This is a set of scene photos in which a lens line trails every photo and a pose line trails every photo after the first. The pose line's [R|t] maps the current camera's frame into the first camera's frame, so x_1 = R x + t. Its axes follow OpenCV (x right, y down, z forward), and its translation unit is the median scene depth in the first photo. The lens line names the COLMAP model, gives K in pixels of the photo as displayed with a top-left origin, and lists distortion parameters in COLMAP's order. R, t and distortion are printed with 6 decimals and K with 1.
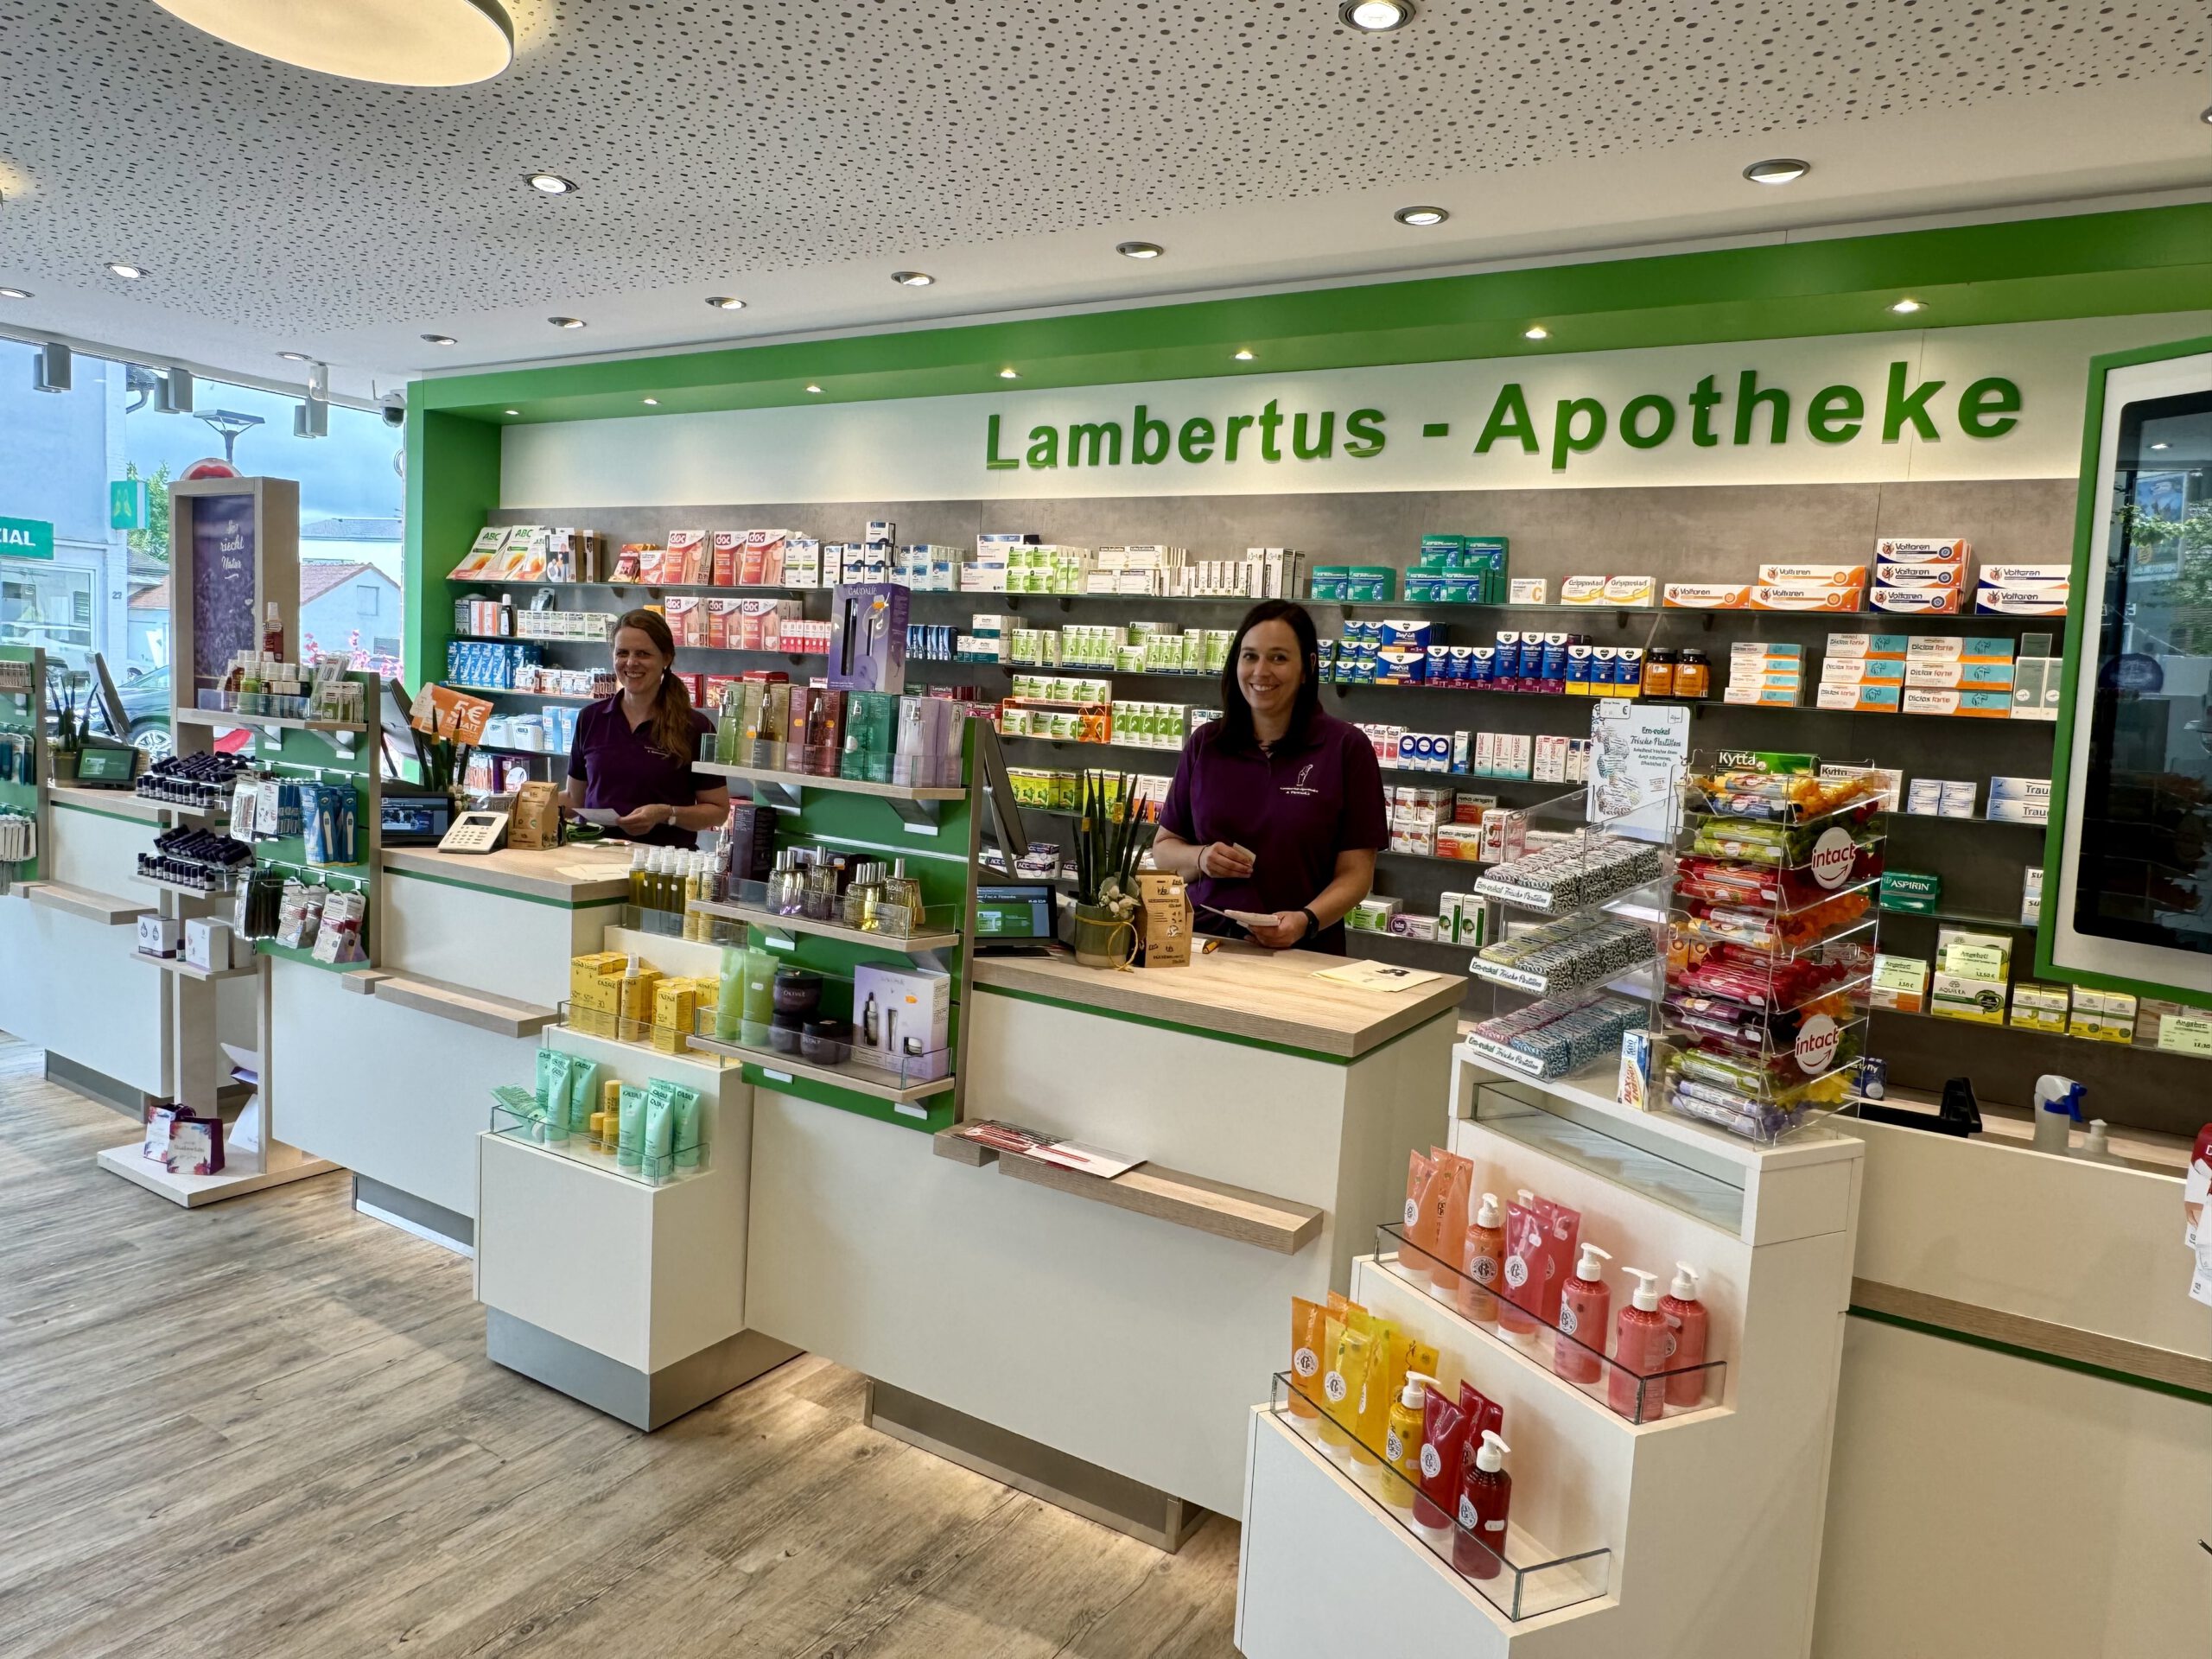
lens RADIAL K [[1415.1, 0, 1114.1], [0, 1415.1, 837.9], [0, 0, 1]] dist [-0.023965, 0.007966]
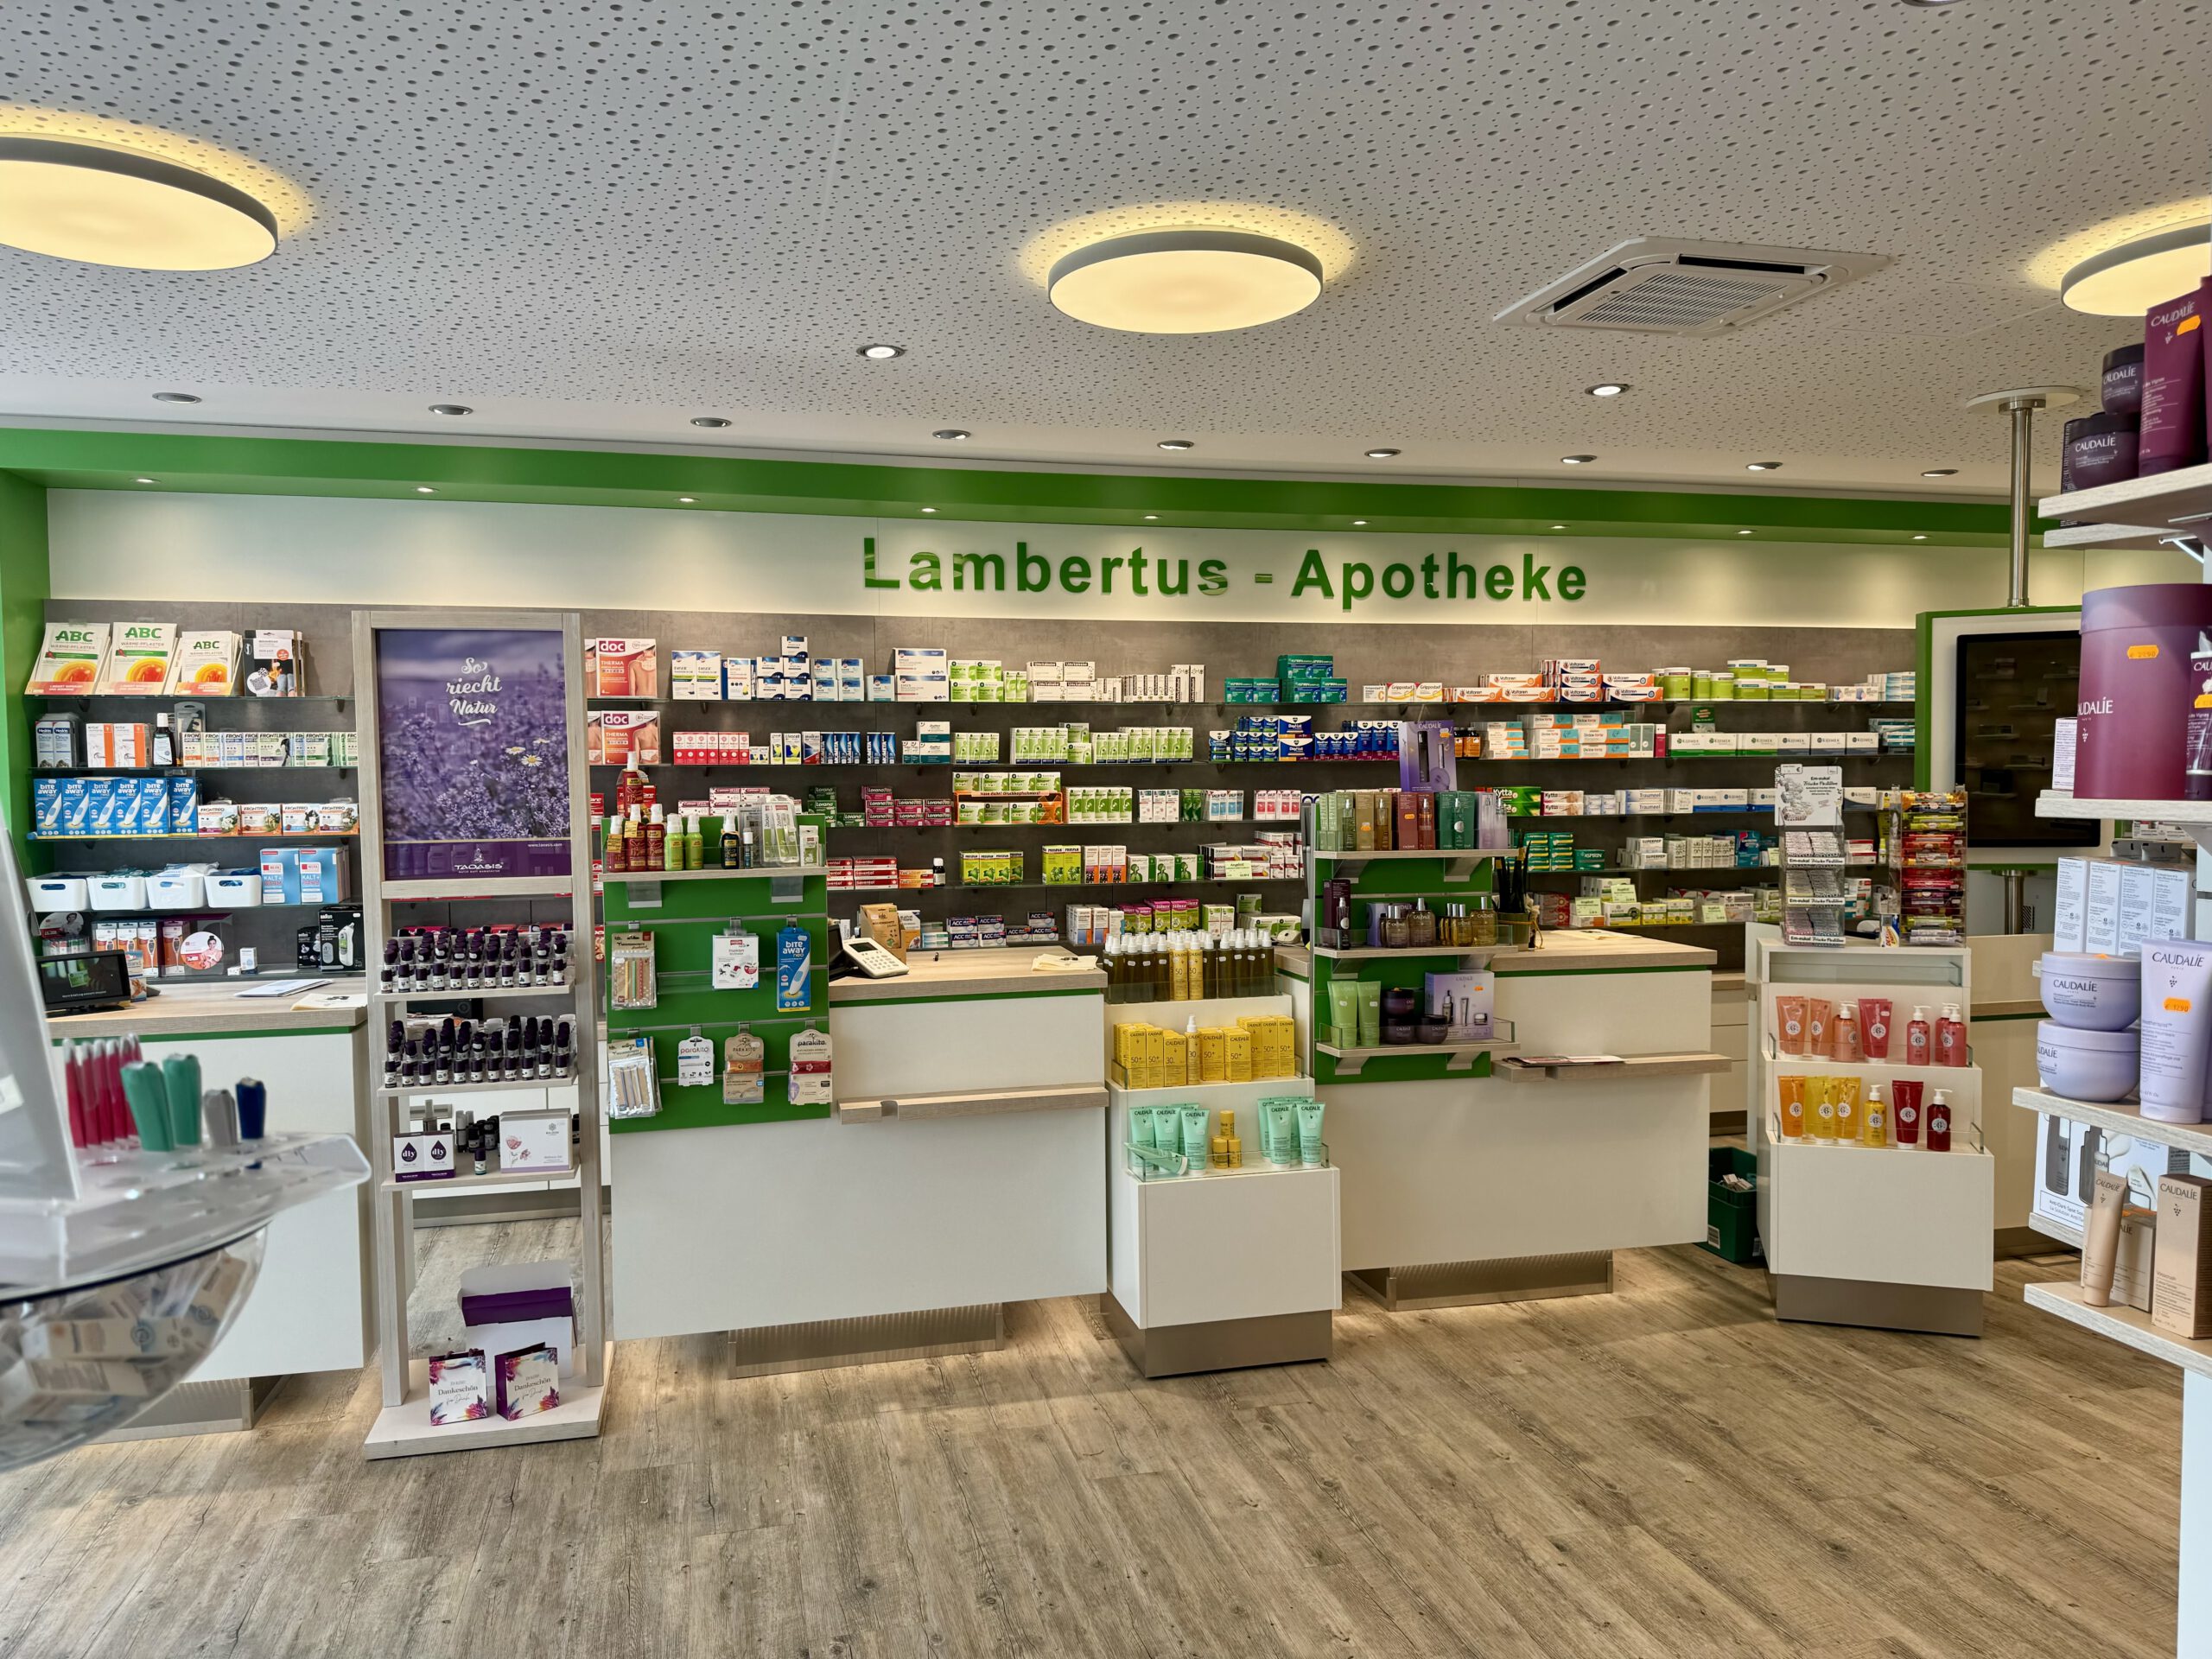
lens RADIAL K [[1531.6, 0, 1103.3], [0, 1531.6, 823.9], [0, 0, 1]] dist [0.053926, -0.010563]
pose [[0.706049, -0.092755, 0.702062, -0.962666], [0.124935, 0.992150, 0.005436, -0.074183], [-0.697055, 0.083874, 0.712095, 0.045550]]
